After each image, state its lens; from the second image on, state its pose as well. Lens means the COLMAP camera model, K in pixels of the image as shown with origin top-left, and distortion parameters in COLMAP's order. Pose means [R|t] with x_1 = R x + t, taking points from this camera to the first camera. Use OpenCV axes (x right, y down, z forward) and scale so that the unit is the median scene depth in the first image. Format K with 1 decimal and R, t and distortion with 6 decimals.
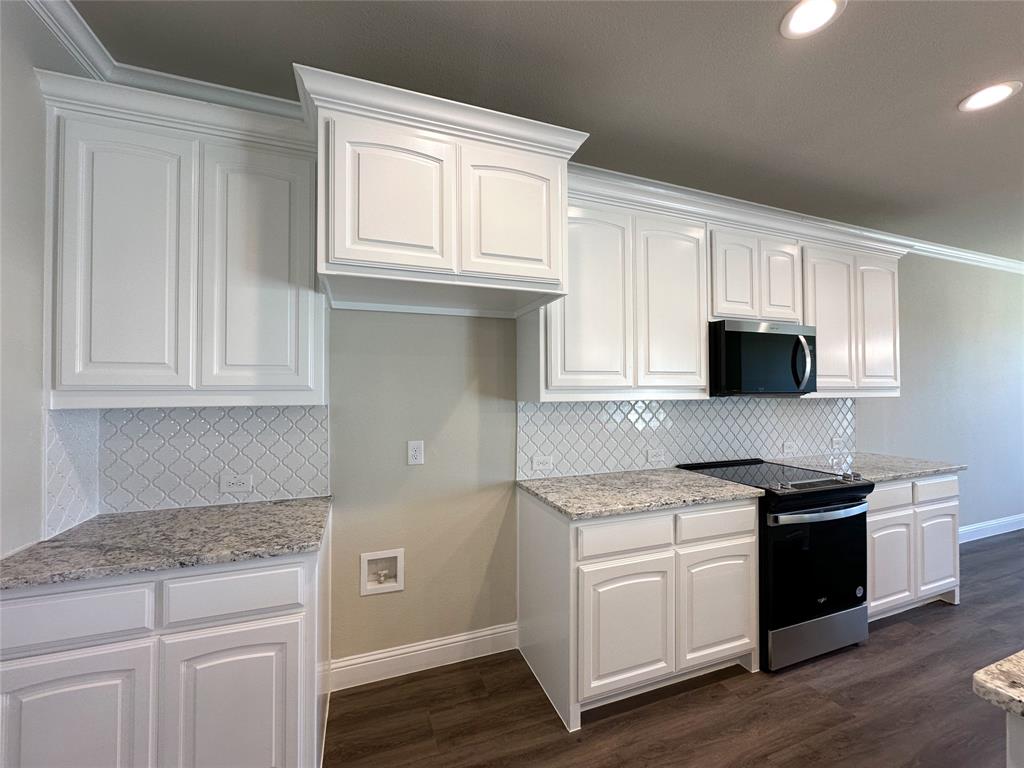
lens RADIAL K [[410.4, 0, 512.5], [0, 410.4, 383.3], [0, 0, 1]] dist [-0.005344, 0.001621]
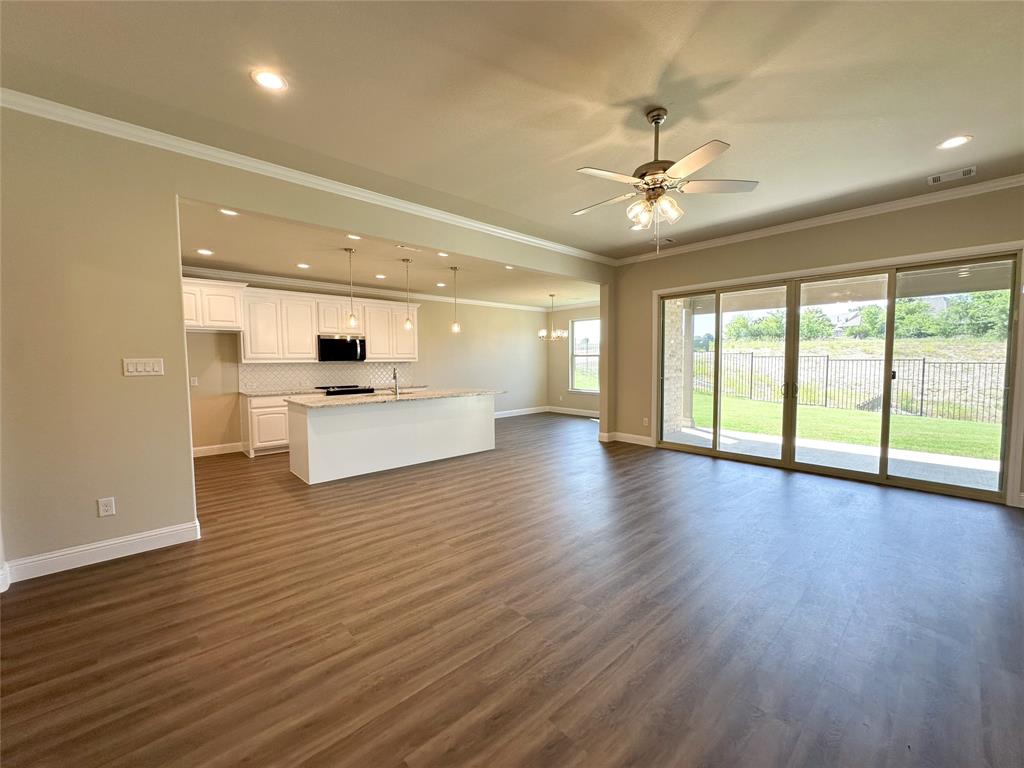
lens RADIAL K [[410.4, 0, 511.8], [0, 410.4, 382.8], [0, 0, 1]] dist [-0.005344, 0.001621]
pose [[0.928481, -0.026961, 0.370400, 0.840161], [0.000885, 0.997519, 0.070390, -0.022544], [-0.371379, -0.065028, 0.926201, -2.707421]]
